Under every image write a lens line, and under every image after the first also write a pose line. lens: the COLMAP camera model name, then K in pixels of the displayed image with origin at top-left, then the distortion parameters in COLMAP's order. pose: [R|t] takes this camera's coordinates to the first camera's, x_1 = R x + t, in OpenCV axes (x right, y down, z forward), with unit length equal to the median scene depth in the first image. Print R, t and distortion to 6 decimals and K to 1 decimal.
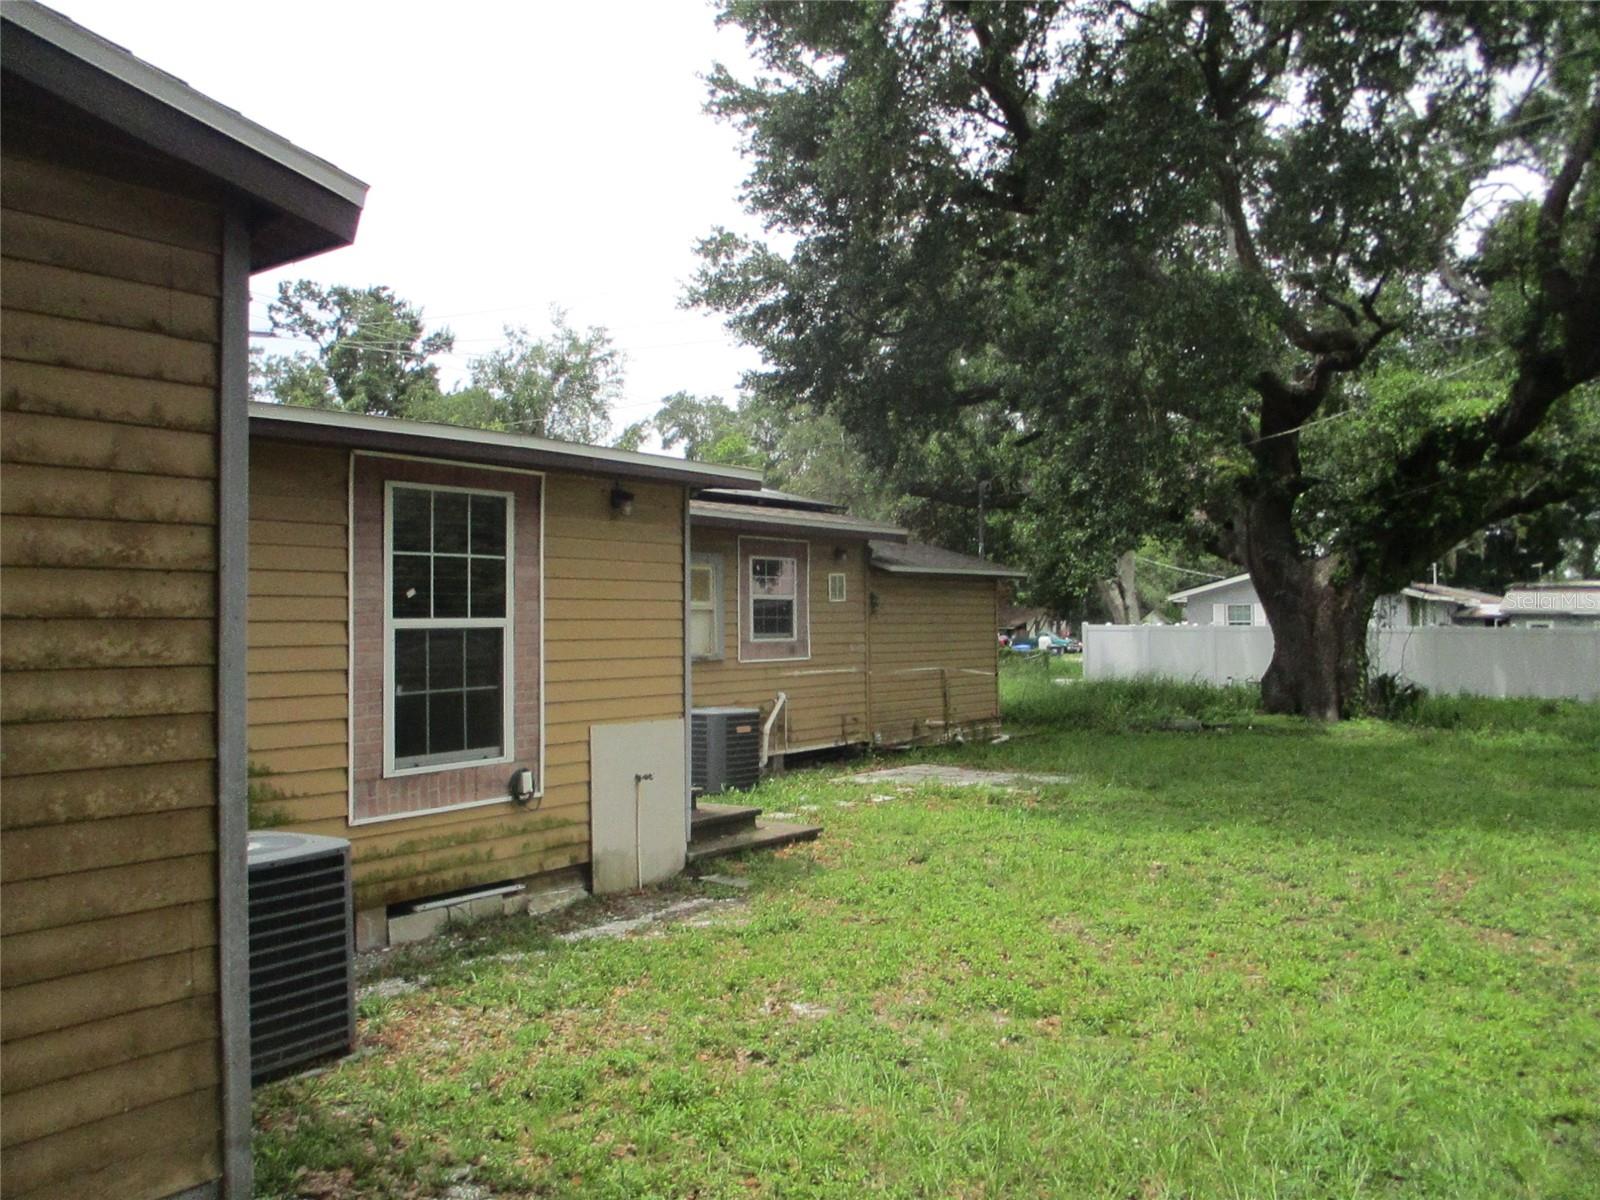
lens RADIAL K [[1375.4, 0, 799.2], [0, 1375.4, 599.9], [0, 0, 1]] dist [0.021331, -0.006837]
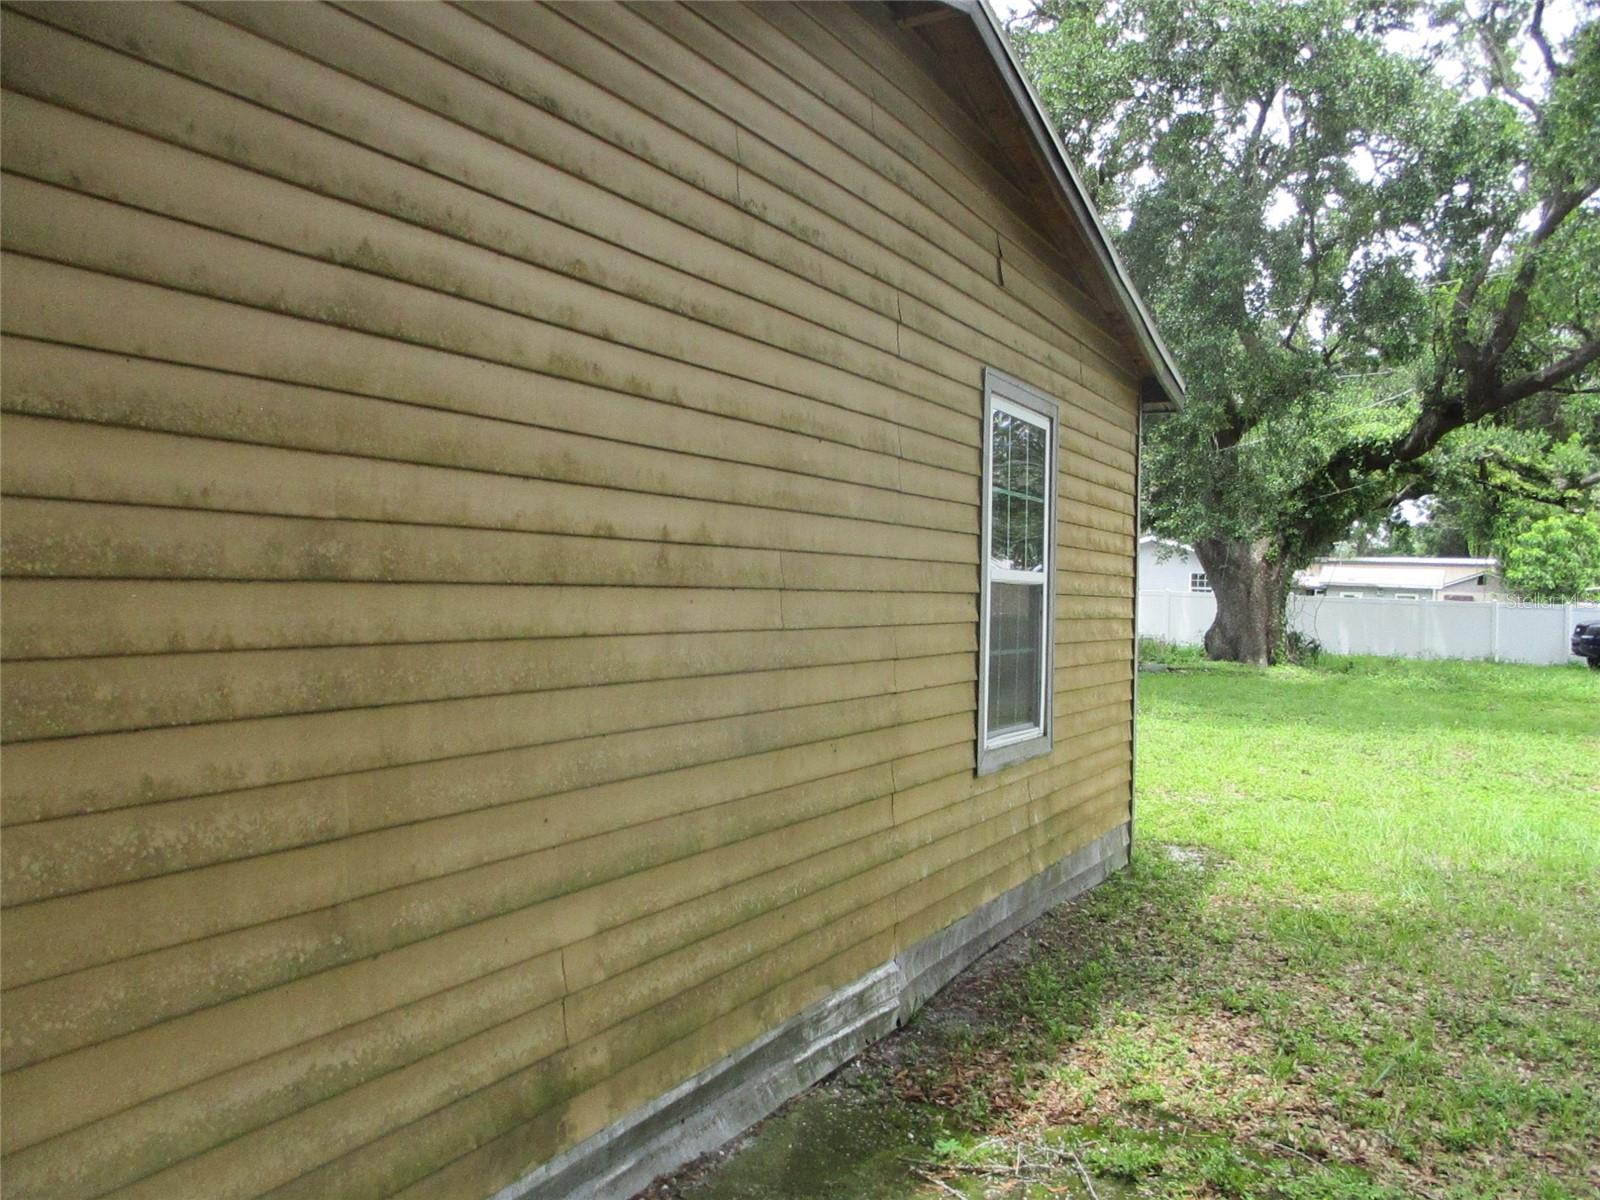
lens RADIAL K [[1375.4, 0, 800.8], [0, 1375.4, 599.9], [0, 0, 1]] dist [0.021331, -0.006837]
pose [[0.988495, 0.024841, 0.149203, -0.236456], [-0.029884, 0.999052, 0.031656, -0.002710], [-0.148275, -0.035750, 0.988300, -0.213395]]
